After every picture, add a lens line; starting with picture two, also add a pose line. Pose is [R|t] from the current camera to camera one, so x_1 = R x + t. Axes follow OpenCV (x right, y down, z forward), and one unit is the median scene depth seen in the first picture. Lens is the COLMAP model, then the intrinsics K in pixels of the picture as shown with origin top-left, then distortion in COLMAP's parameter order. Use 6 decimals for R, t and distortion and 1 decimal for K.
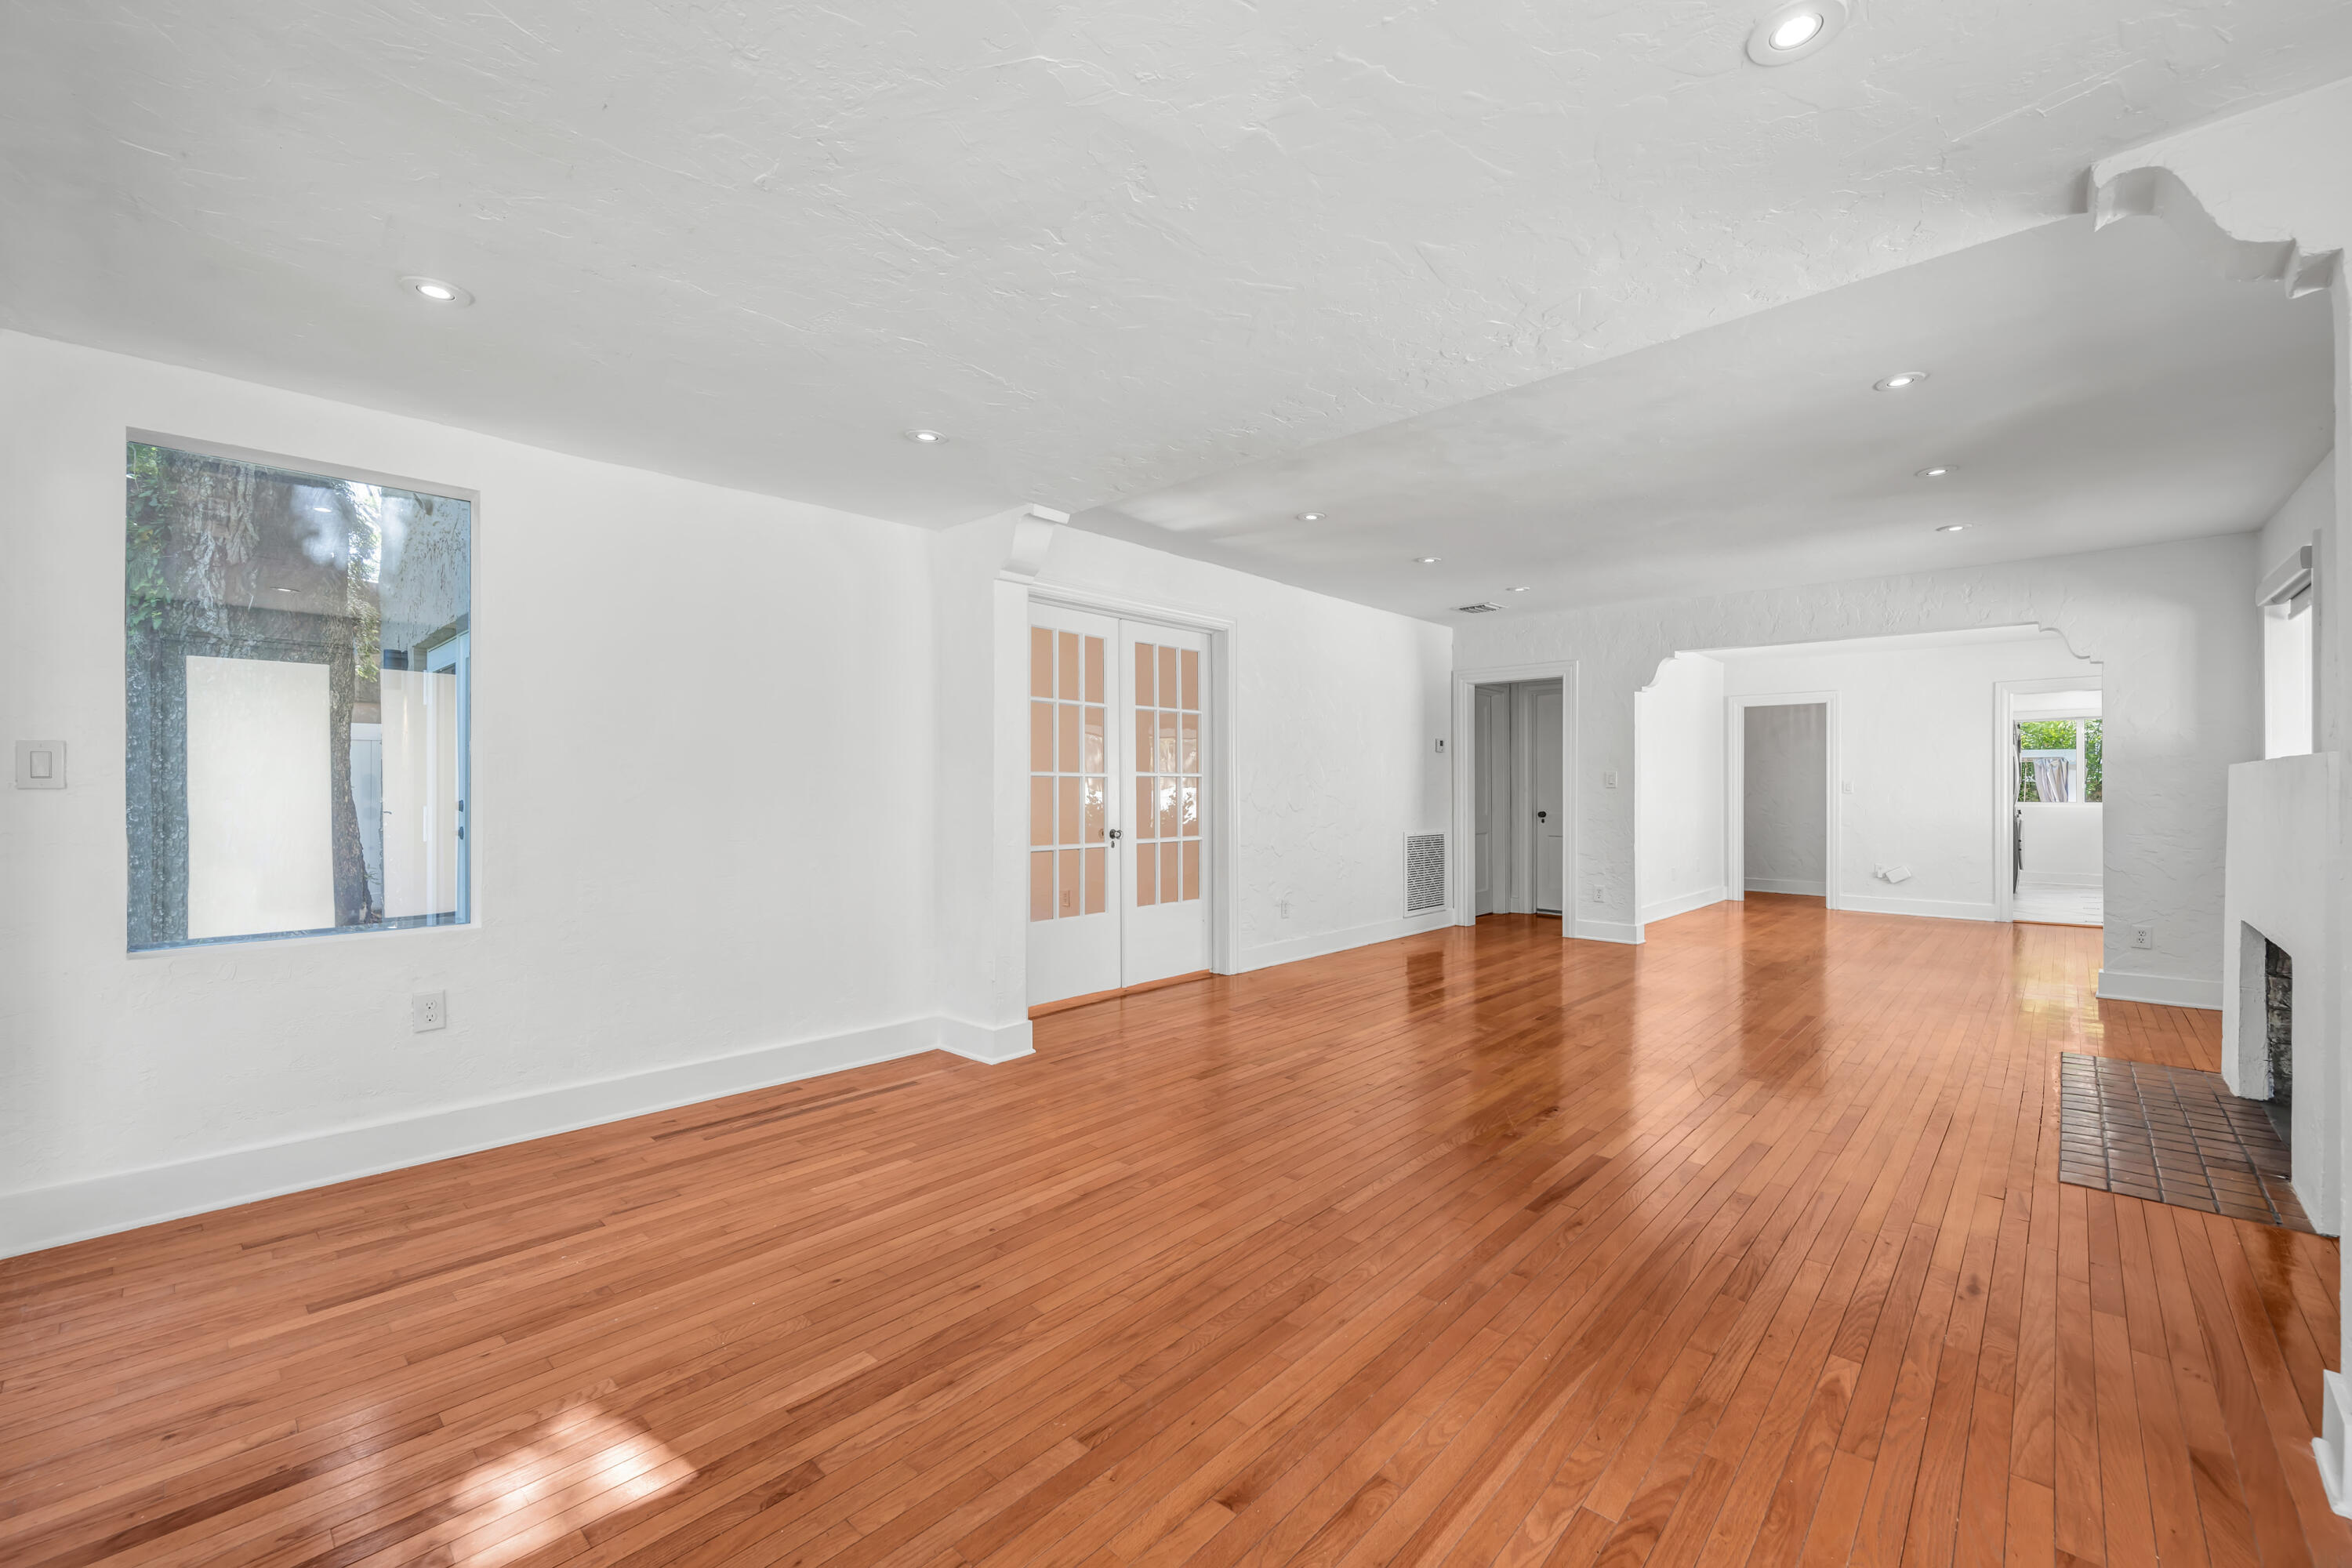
lens RADIAL K [[939.5, 0, 1169.6], [0, 939.5, 774.1], [0, 0, 1]] dist [-0.003302, -0.000811]
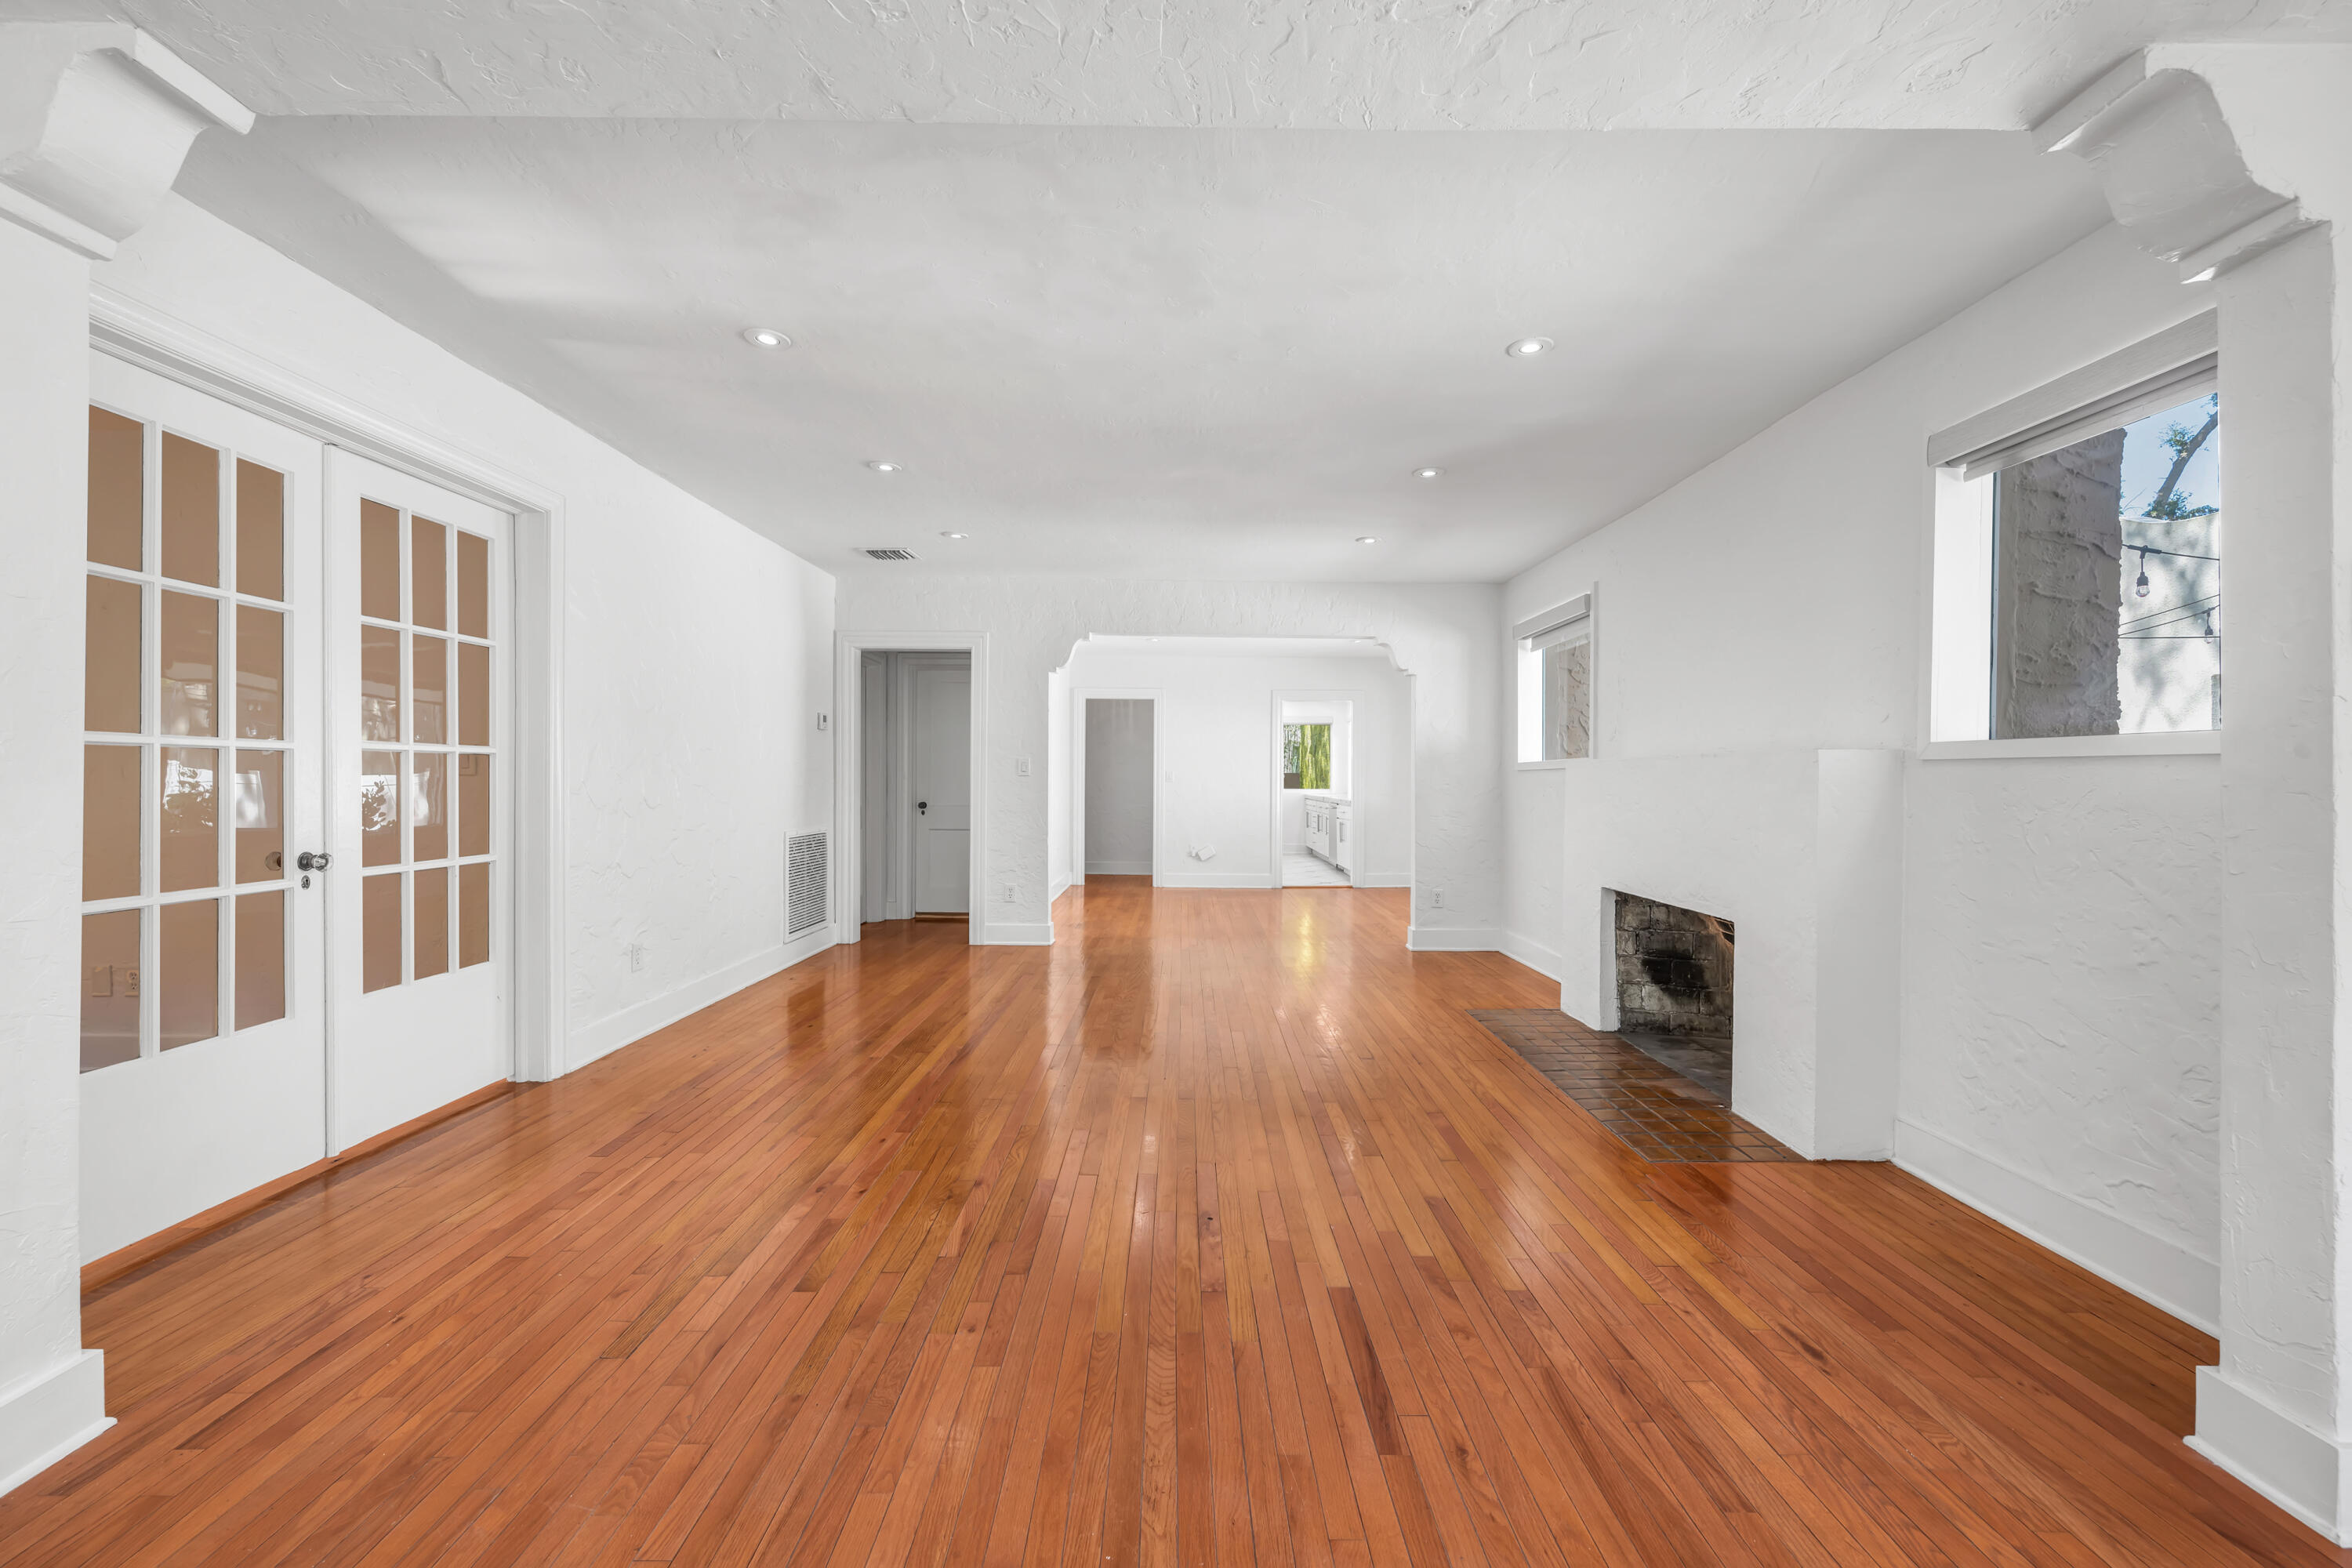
lens RADIAL K [[939.5, 0, 1169.6], [0, 939.5, 774.1], [0, 0, 1]] dist [-0.003302, -0.000811]
pose [[0.722606, 0.006123, 0.691233, -0.068646], [-0.015881, 0.999844, 0.007745, 0.004443], [-0.691078, -0.016574, 0.722590, 0.291319]]
